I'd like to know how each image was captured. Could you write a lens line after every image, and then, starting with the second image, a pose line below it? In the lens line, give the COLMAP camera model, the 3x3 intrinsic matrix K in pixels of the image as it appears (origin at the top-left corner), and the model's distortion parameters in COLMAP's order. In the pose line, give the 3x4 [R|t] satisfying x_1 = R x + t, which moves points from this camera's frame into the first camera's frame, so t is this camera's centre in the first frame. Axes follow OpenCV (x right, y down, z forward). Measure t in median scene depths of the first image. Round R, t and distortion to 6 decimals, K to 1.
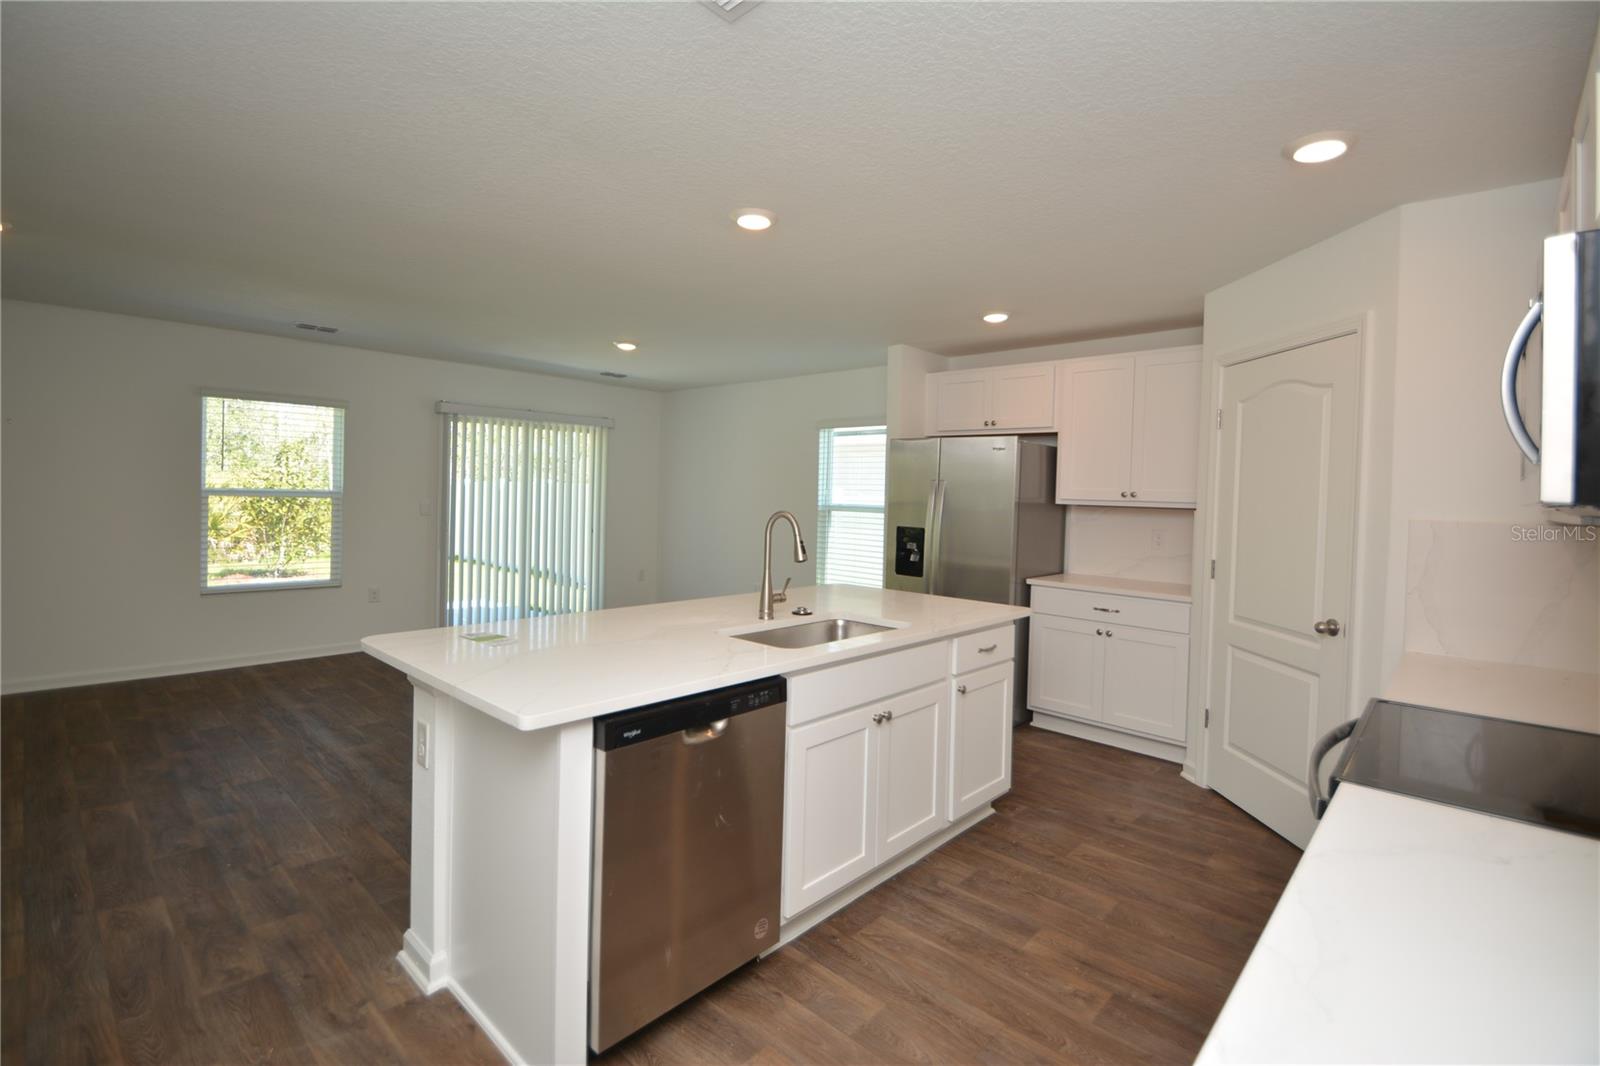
lens RADIAL K [[709.4, 0, 795.0], [0, 709.4, 503.3], [0, 0, 1]] dist [0.020112, -0.018914]
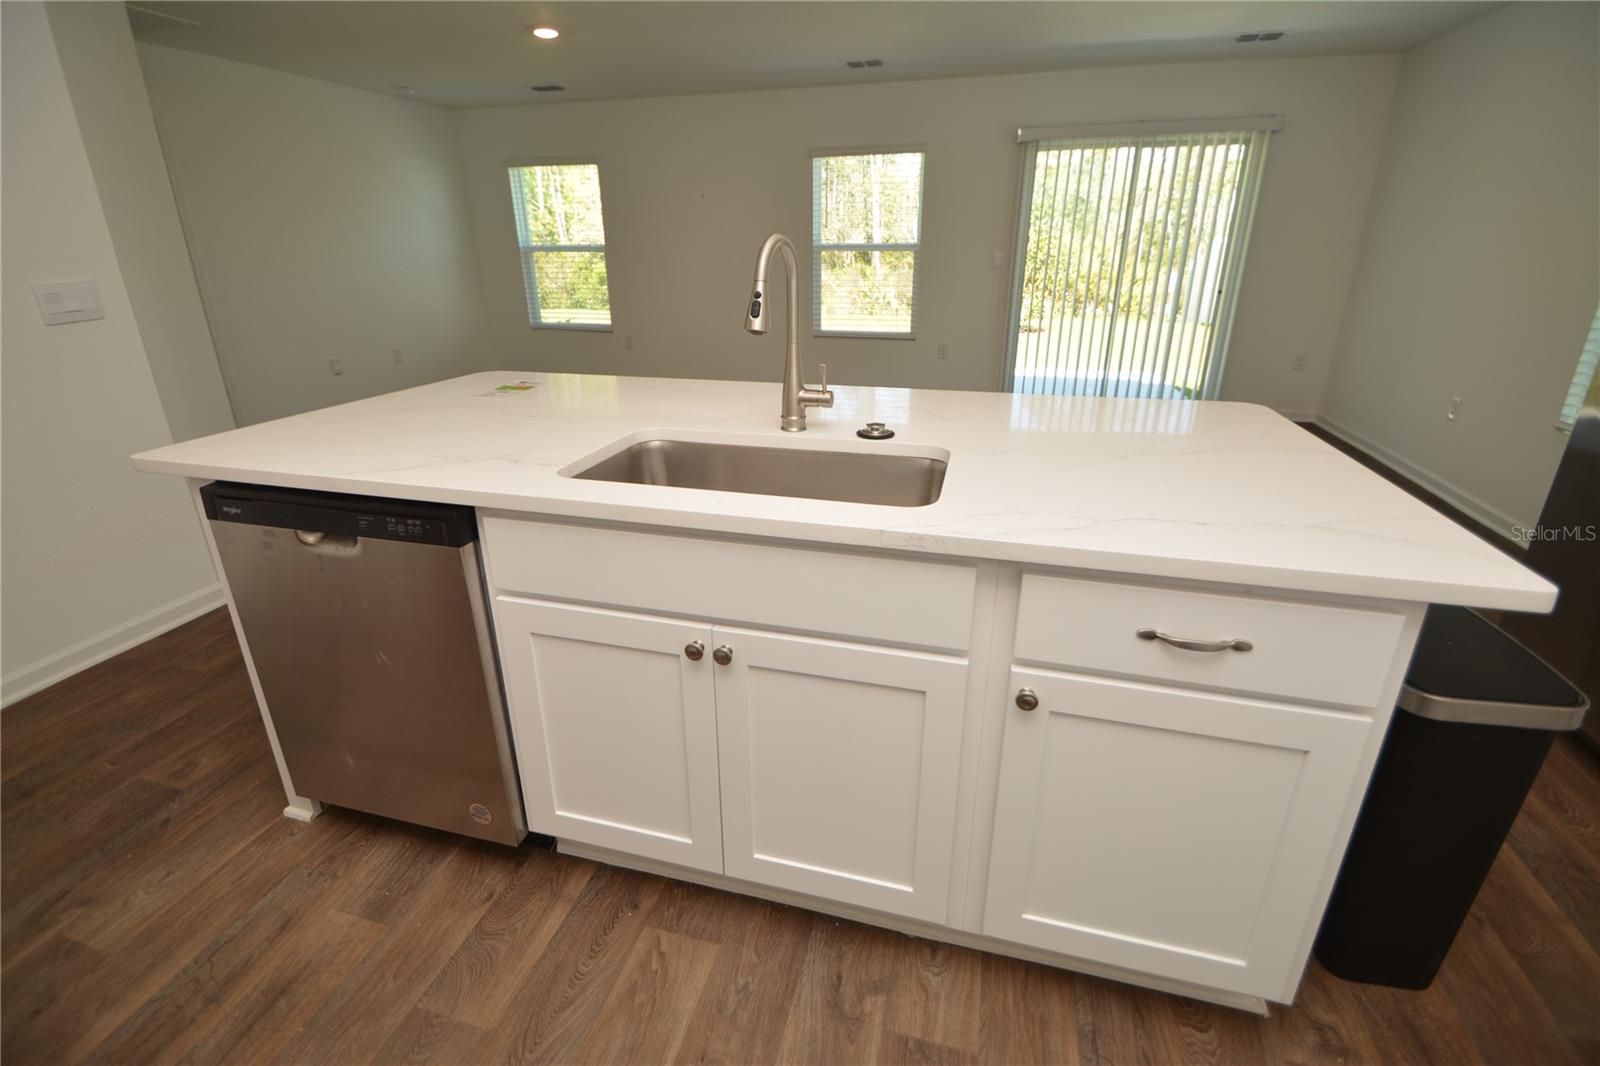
lens RADIAL K [[719.1, 0, 799.3], [0, 719.1, 477.9], [0, 0, 1]] dist [0.001356, 0.000035]
pose [[0.472074, 0.246944, -0.846265, 0.488956], [0.007094, 0.958869, 0.283760, 0.026932], [0.881531, -0.139959, 0.450905, 0.723968]]
